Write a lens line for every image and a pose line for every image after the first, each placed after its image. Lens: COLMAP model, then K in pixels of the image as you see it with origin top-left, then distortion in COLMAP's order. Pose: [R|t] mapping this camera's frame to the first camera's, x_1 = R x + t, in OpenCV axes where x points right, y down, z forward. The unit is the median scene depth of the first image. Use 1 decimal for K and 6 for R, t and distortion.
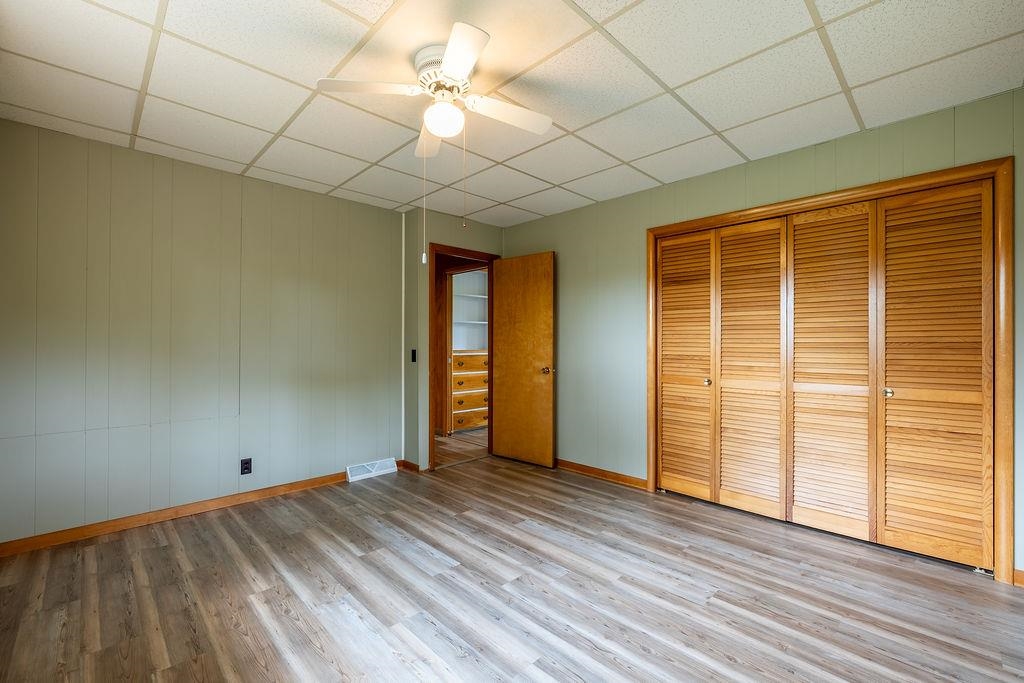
lens RADIAL K [[434.6, 0, 517.6], [0, 434.6, 341.8], [0, 0, 1]] dist [-0.006733, 0.000958]
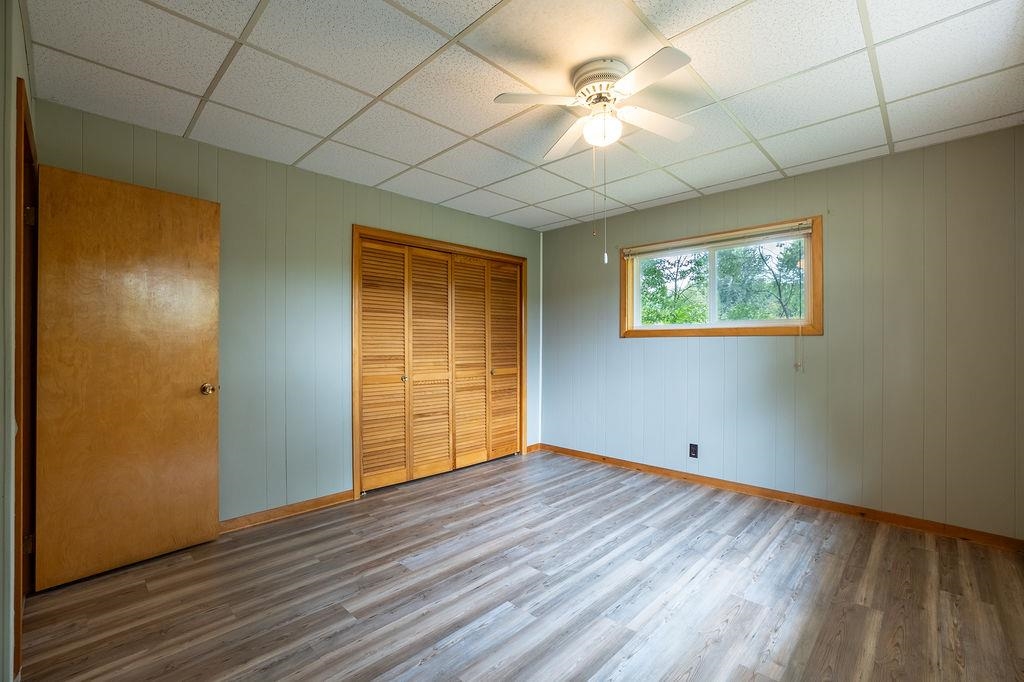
lens RADIAL K [[434.6, 0, 520.5], [0, 434.6, 343.2], [0, 0, 1]] dist [-0.006733, 0.000958]
pose [[-0.009279, 0.000790, 0.999957, -0.847748], [-0.000435, 1.000000, -0.000794, 0.001818], [-0.999957, -0.000442, -0.009279, 0.842217]]
